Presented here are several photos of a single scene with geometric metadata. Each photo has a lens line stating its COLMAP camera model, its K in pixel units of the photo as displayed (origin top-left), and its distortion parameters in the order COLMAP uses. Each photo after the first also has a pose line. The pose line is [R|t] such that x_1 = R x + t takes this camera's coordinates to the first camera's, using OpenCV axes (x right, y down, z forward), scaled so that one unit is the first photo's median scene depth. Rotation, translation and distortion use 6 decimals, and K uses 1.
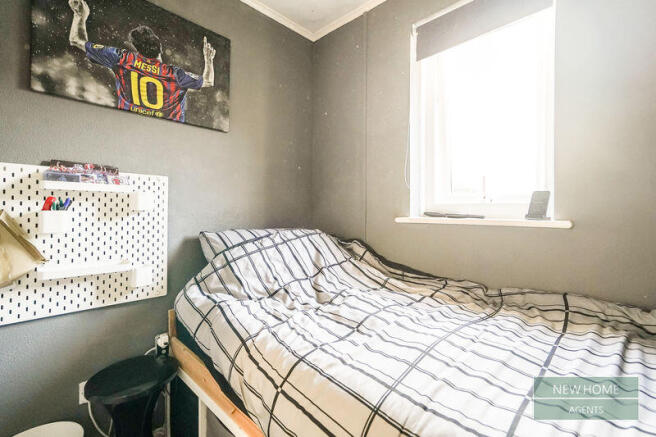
lens RADIAL K [[299.7, 0, 327.7], [0, 299.7, 207.0], [0, 0, 1]] dist [0.004875, 0.000937]
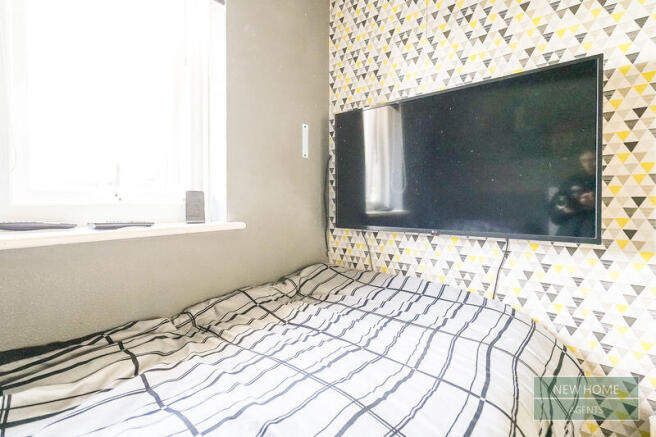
lens RADIAL K [[299.7, 0, 327.7], [0, 299.7, 207.0], [0, 0, 1]] dist [0.004875, 0.000937]
pose [[-0.064588, -0.021477, 0.997681, -0.270860], [-0.001025, 0.999769, 0.021456, -0.028911], [-0.997911, 0.000363, -0.064595, 0.743928]]
